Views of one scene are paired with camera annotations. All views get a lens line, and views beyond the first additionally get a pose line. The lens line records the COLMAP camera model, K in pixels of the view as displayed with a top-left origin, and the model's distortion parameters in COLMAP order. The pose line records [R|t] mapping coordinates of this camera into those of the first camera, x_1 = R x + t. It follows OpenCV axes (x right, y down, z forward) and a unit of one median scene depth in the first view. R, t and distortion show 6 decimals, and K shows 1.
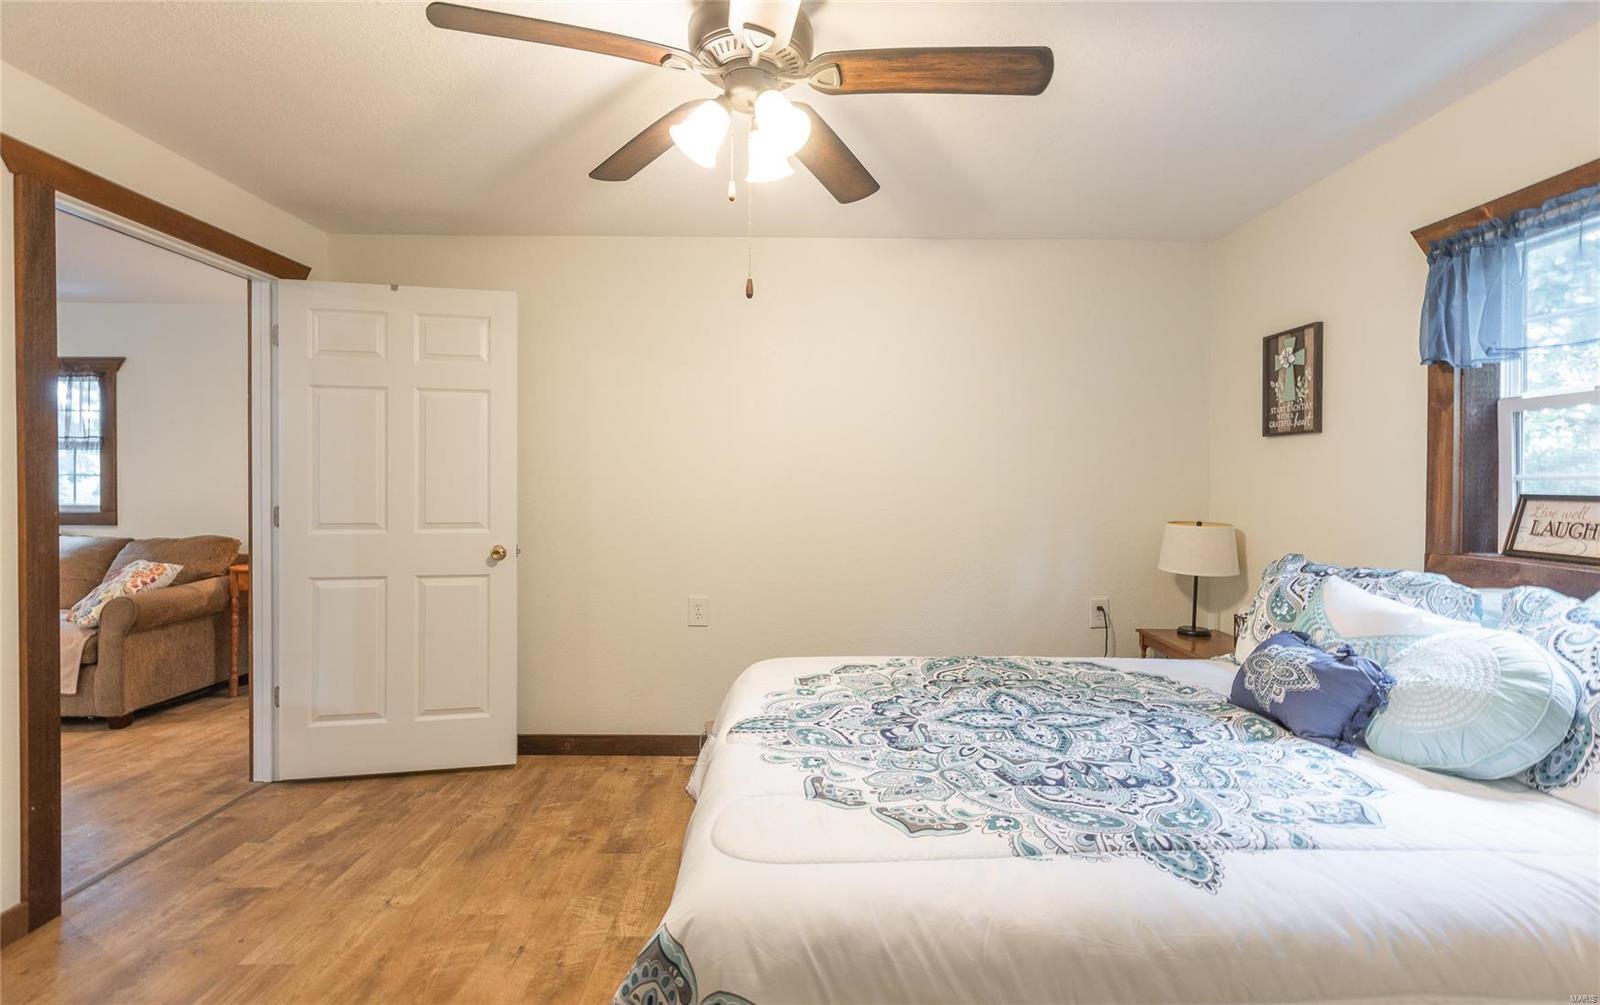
lens RADIAL K [[717.4, 0, 803.6], [0, 717.4, 492.4], [0, 0, 1]] dist [-0.003728, -0.000390]
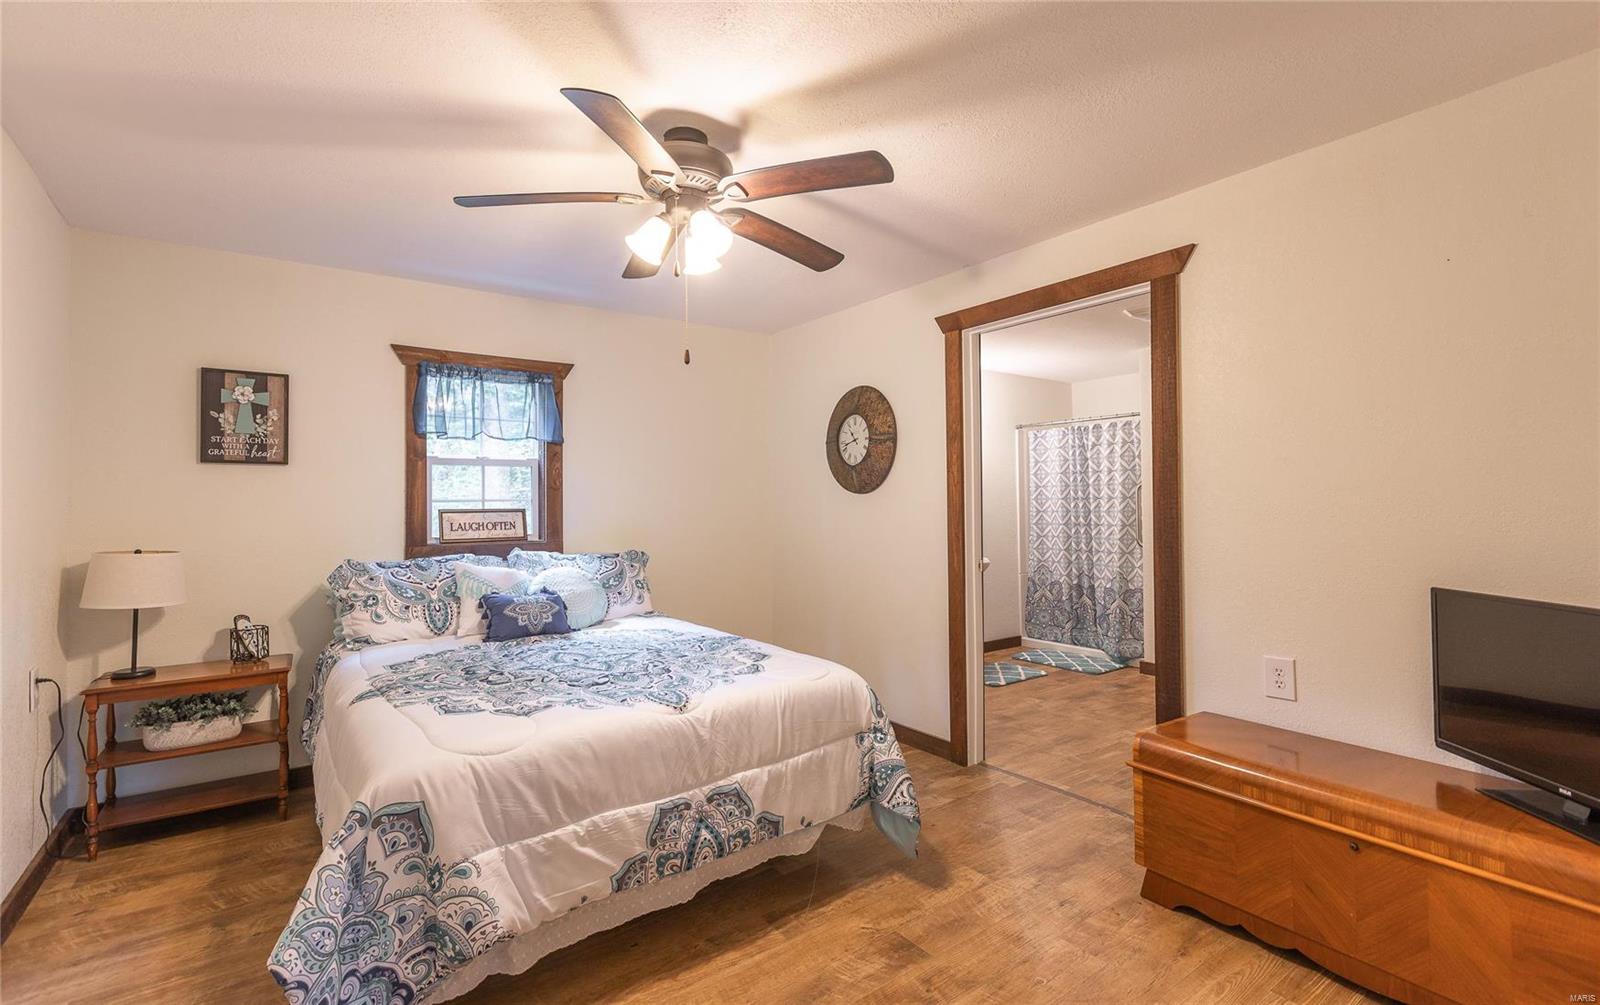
lens RADIAL K [[717.4, 0, 802.2], [0, 717.4, 496.7], [0, 0, 1]] dist [-0.003728, -0.000390]
pose [[-0.566747, 0.003368, 0.823885, -0.758537], [0.017113, 0.999824, 0.007684, -0.021402], [-0.823714, 0.018454, -0.566705, 0.922083]]
